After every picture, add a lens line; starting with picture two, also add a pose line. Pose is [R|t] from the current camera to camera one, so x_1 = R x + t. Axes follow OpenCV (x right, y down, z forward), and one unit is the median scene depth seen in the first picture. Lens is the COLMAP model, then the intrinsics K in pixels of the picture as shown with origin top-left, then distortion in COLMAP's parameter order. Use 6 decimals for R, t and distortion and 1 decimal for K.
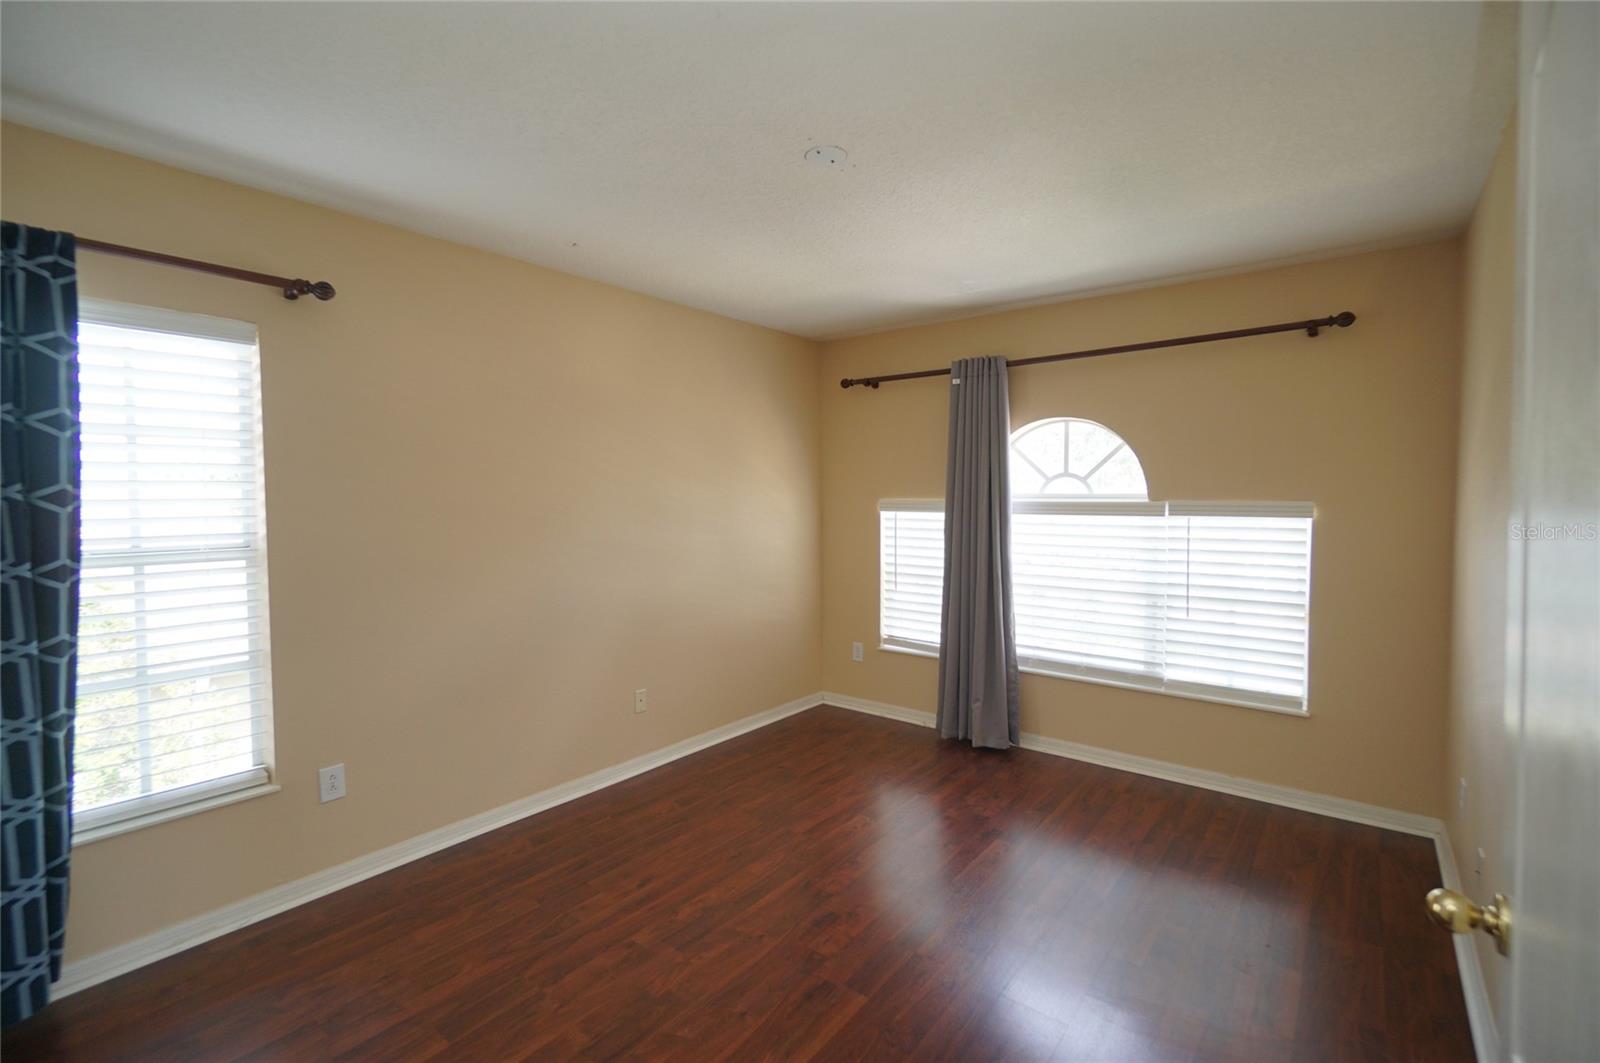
lens RADIAL K [[707.4, 0, 799.0], [0, 707.4, 523.6], [0, 0, 1]] dist [-0.011353, 0.000509]
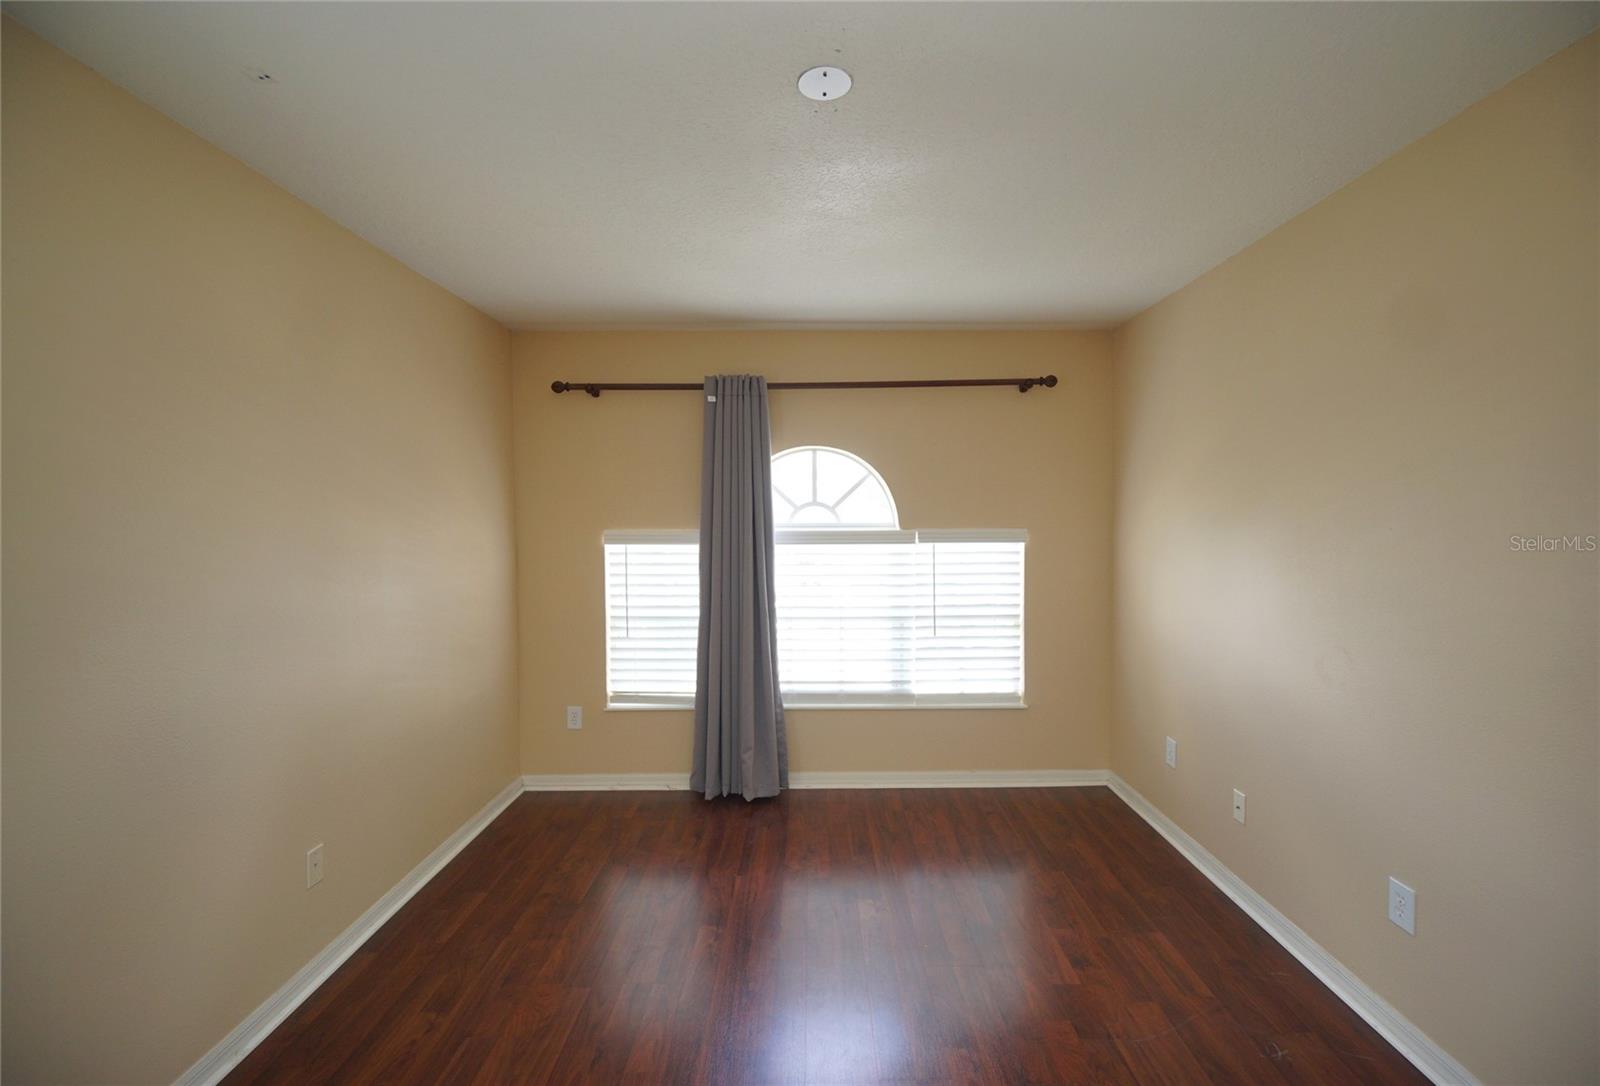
lens RADIAL K [[699.5, 0, 805.1], [0, 699.5, 534.9], [0, 0, 1]] dist [-0.000368, 0.000206]
pose [[0.779192, -0.017400, 0.626543, -0.253696], [0.029231, 0.999536, -0.008595, -0.017295], [-0.626103, 0.025012, 0.779339, 0.241738]]
